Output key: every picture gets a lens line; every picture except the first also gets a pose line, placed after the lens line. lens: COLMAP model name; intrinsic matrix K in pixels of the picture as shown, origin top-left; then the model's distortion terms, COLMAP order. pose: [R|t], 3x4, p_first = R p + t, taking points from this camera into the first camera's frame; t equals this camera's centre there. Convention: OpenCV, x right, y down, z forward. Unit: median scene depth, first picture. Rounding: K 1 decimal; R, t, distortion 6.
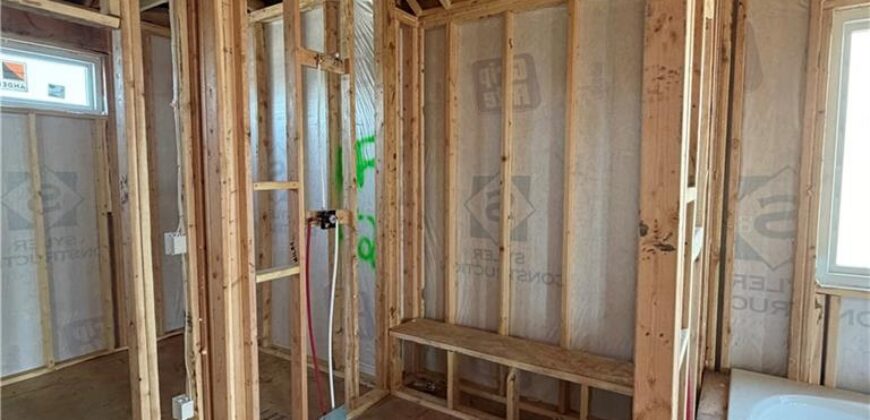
lens RADIAL K [[465.5, 0, 432.3], [0, 465.5, 209.8], [0, 0, 1]] dist [0.001833, 0.000550]
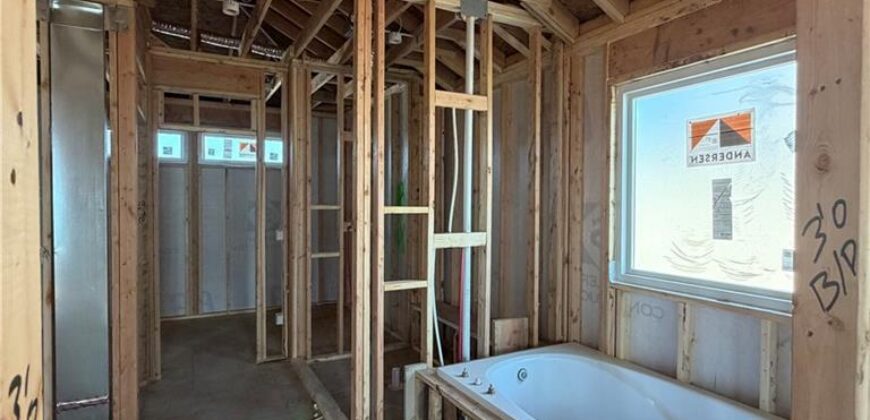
lens RADIAL K [[465.5, 0, 436.5], [0, 465.5, 207.3], [0, 0, 1]] dist [0.001833, 0.000550]
pose [[0.877758, 0.007286, -0.479049, 0.977343], [-0.041312, 0.997311, -0.060526, 0.045156], [0.477320, 0.072918, 0.875699, -0.435198]]
